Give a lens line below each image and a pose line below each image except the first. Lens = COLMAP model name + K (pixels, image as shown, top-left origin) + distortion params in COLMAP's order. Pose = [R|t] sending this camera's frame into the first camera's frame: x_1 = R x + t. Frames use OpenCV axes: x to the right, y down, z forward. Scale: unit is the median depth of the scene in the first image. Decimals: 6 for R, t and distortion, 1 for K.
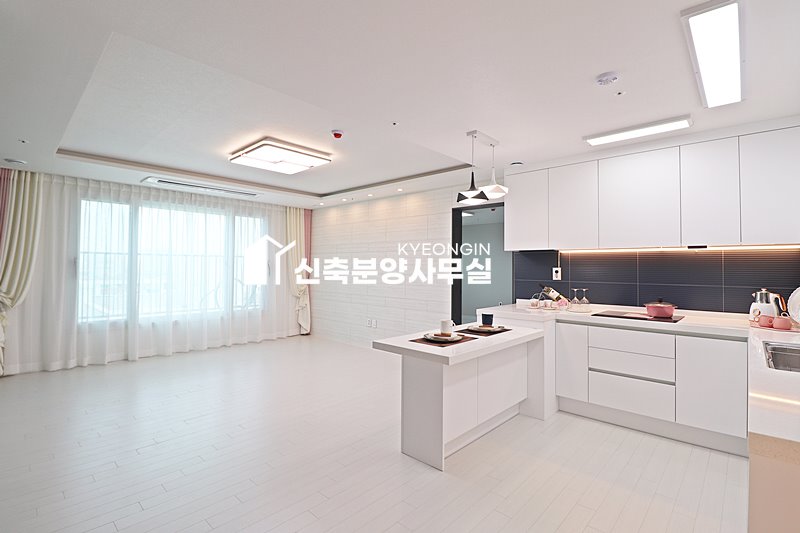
lens RADIAL K [[369.4, 0, 401.9], [0, 369.4, 259.5], [0, 0, 1]] dist [-0.001626, -0.011646]
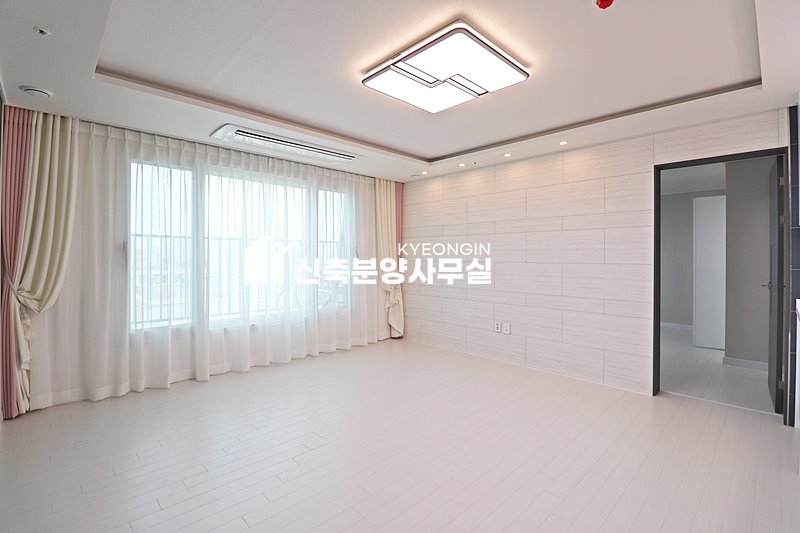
lens RADIAL K [[369.4, 0, 411.6], [0, 369.4, 257.3], [0, 0, 1]] dist [-0.001626, -0.011646]
pose [[0.998822, -0.004670, -0.048298, -0.326372], [0.005746, 0.999738, 0.022167, 0.015847], [0.048182, -0.022418, 0.998587, 0.338963]]
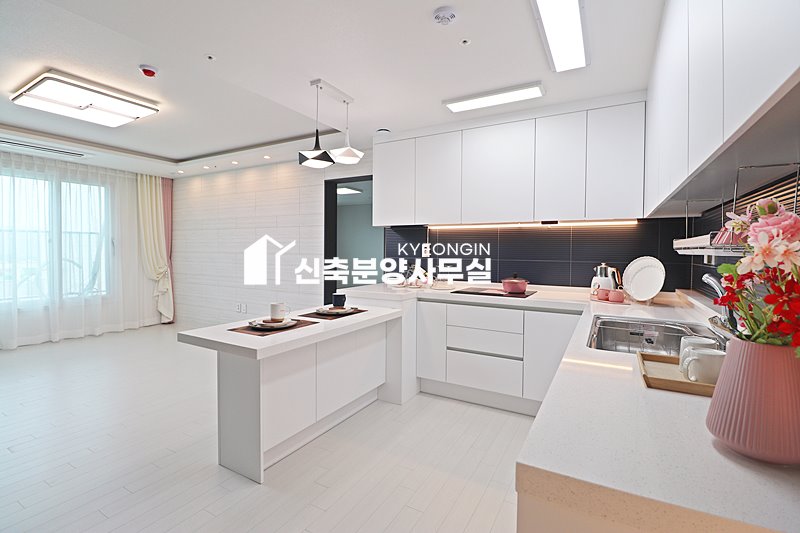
lens RADIAL K [[369.4, 0, 395.6], [0, 369.4, 259.8], [0, 0, 1]] dist [-0.001626, -0.011646]
pose [[0.973447, -0.006672, 0.228815, 0.110271], [-0.004978, 0.998722, 0.050302, 0.013012], [-0.228858, -0.050105, 0.972169, 0.074322]]
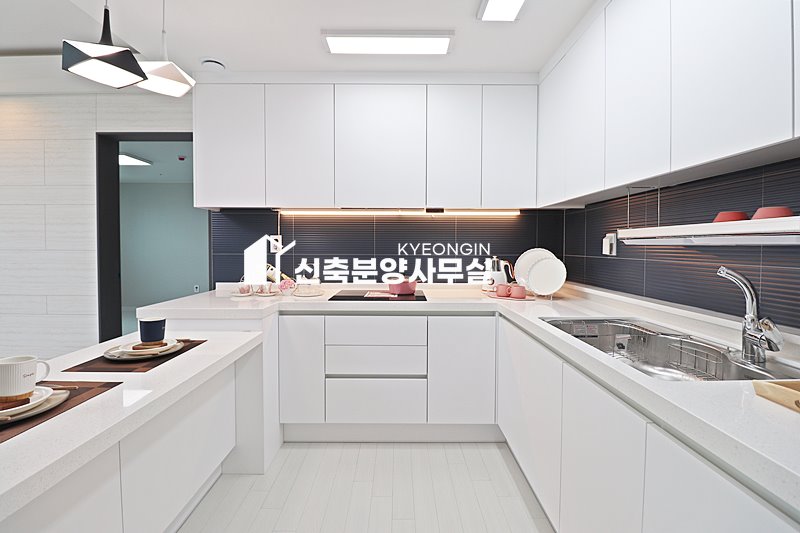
lens RADIAL K [[369.4, 0, 399.2], [0, 369.4, 257.8], [0, 0, 1]] dist [-0.001626, -0.011646]
pose [[0.719587, -0.026255, 0.693906, 0.087264], [-0.014372, 0.998508, 0.052683, 0.022394], [-0.694253, -0.047883, 0.718136, 0.285334]]
